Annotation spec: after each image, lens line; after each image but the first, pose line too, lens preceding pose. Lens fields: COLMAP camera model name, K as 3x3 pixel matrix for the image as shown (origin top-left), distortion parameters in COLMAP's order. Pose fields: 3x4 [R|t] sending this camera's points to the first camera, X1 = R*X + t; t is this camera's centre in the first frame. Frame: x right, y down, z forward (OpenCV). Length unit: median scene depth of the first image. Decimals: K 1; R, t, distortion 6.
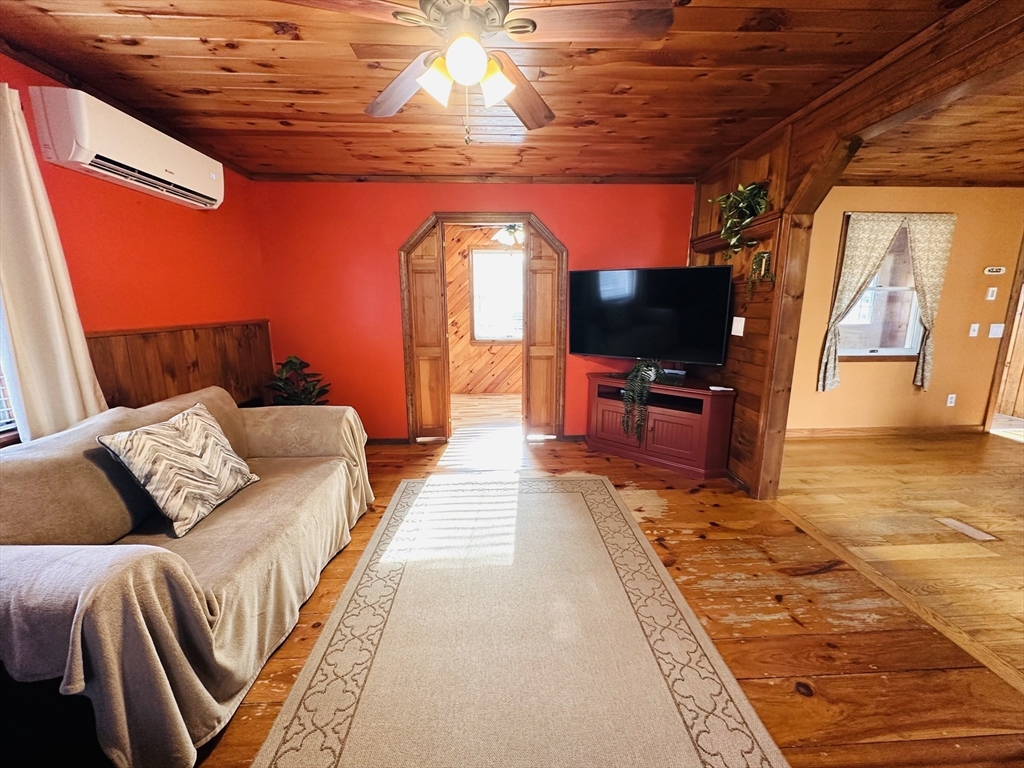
lens RADIAL K [[409.5, 0, 511.6], [0, 409.5, 382.2], [0, 0, 1]] dist [-0.002126, 0.000377]
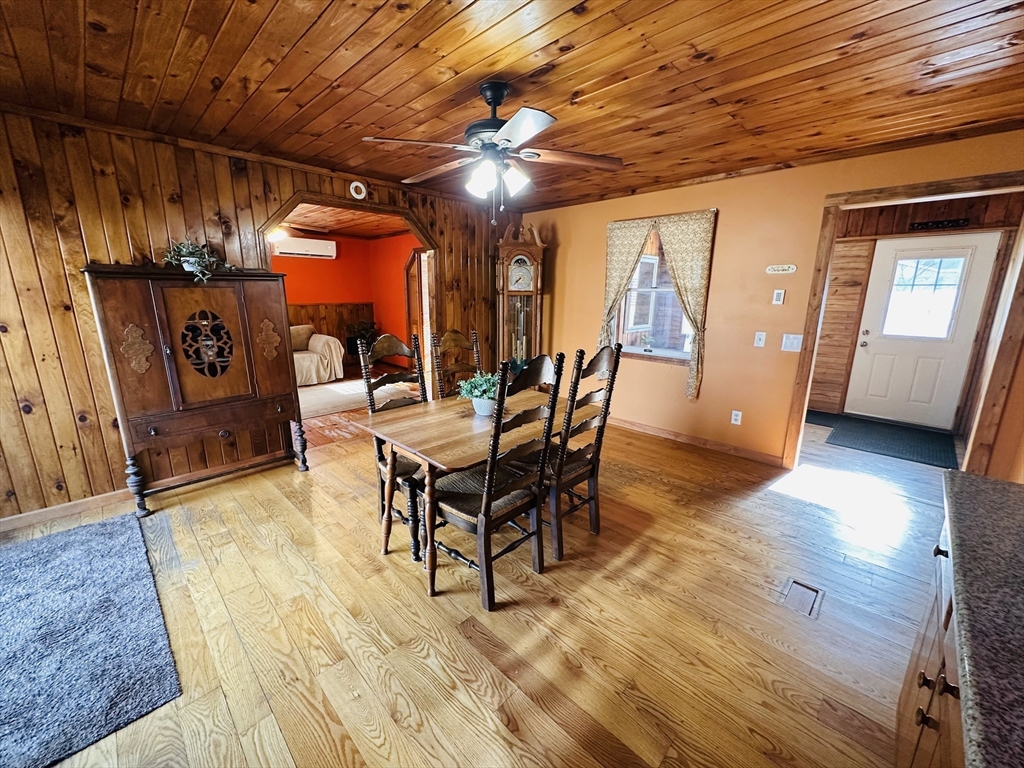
lens RADIAL K [[409.5, 0, 513.0], [0, 409.5, 382.9], [0, 0, 1]] dist [-0.002126, 0.000377]
pose [[0.677264, 0.168524, -0.716179, 1.915047], [-0.151870, 0.984472, 0.088039, -0.047342], [0.719895, 0.049140, 0.692341, 0.058707]]
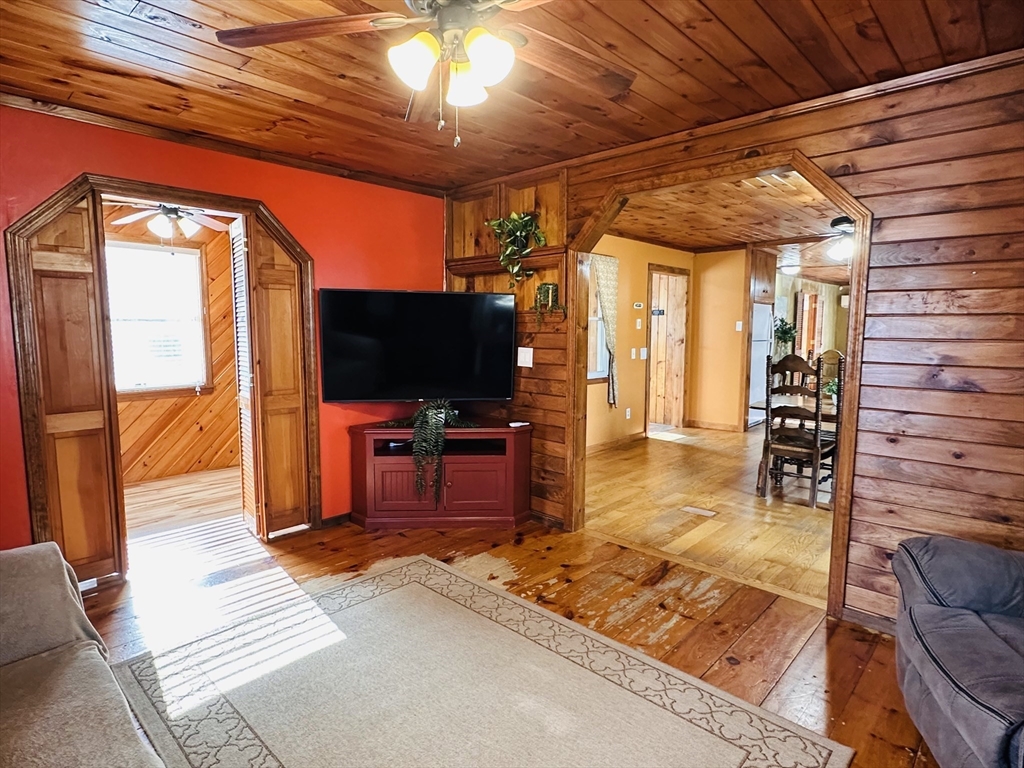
lens RADIAL K [[568.8, 0, 509.0], [0, 568.8, 385.4], [0, 0, 1]] dist [-0.000888, -0.000620]
pose [[0.713564, -0.066418, 0.697434, -0.411466], [0.125706, 0.991478, -0.034193, -0.031670], [-0.689220, 0.112071, 0.715832, 0.087705]]
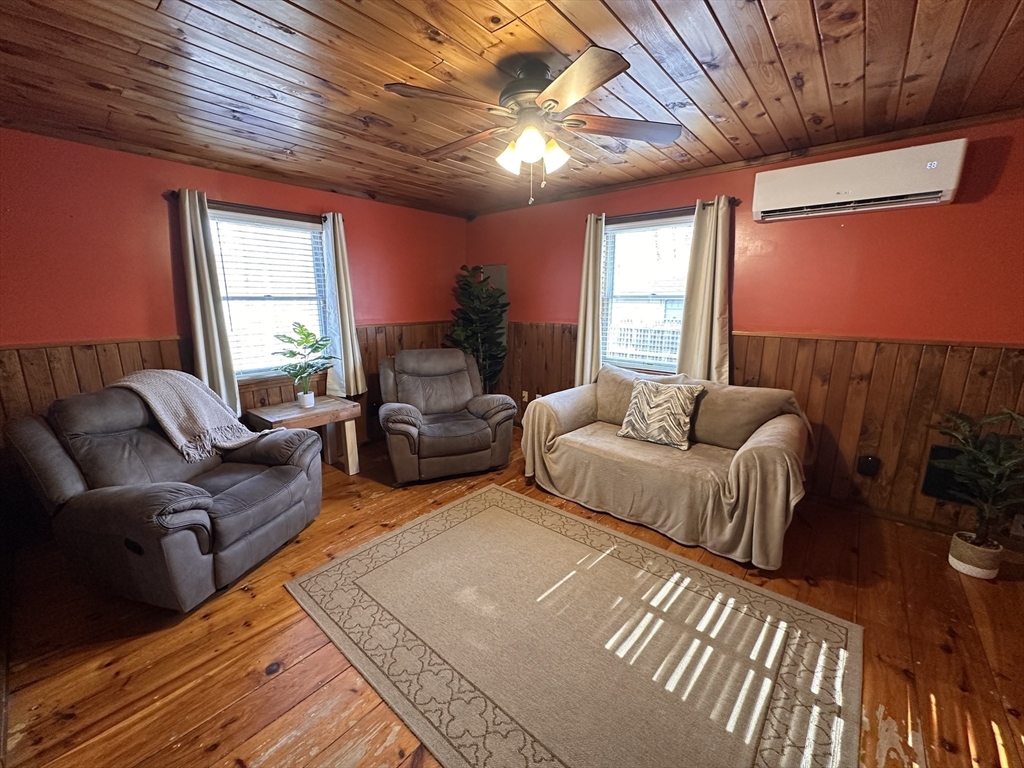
lens RADIAL K [[409.5, 0, 515.4], [0, 409.5, 383.9], [0, 0, 1]] dist [-0.002126, 0.000377]
pose [[-0.678344, 0.156220, -0.717944, 0.464626], [-0.133677, 0.934587, 0.329664, -0.226472], [0.722481, 0.319598, -0.613089, 0.945781]]
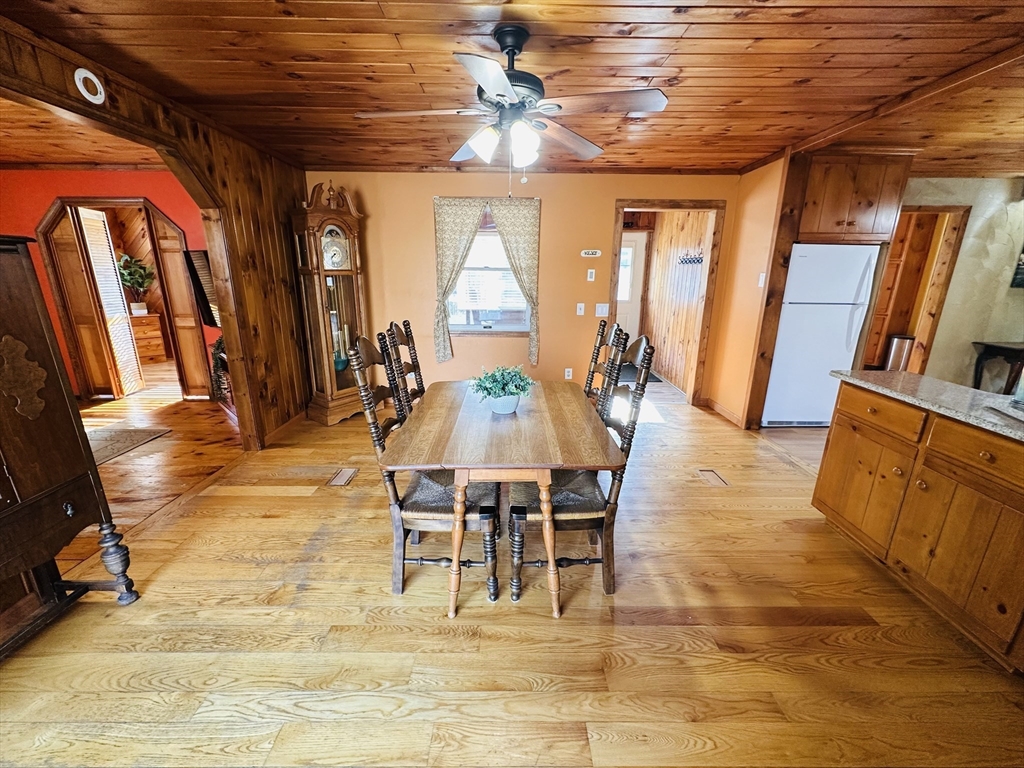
lens RADIAL K [[409.5, 0, 512.8], [0, 409.5, 382.6], [0, 0, 1]] dist [-0.002126, 0.000377]
pose [[0.998940, 0.023434, -0.039617, 1.359933], [-0.020454, 0.997046, 0.074029, -0.013916], [0.041234, -0.073140, 0.996469, -0.133729]]
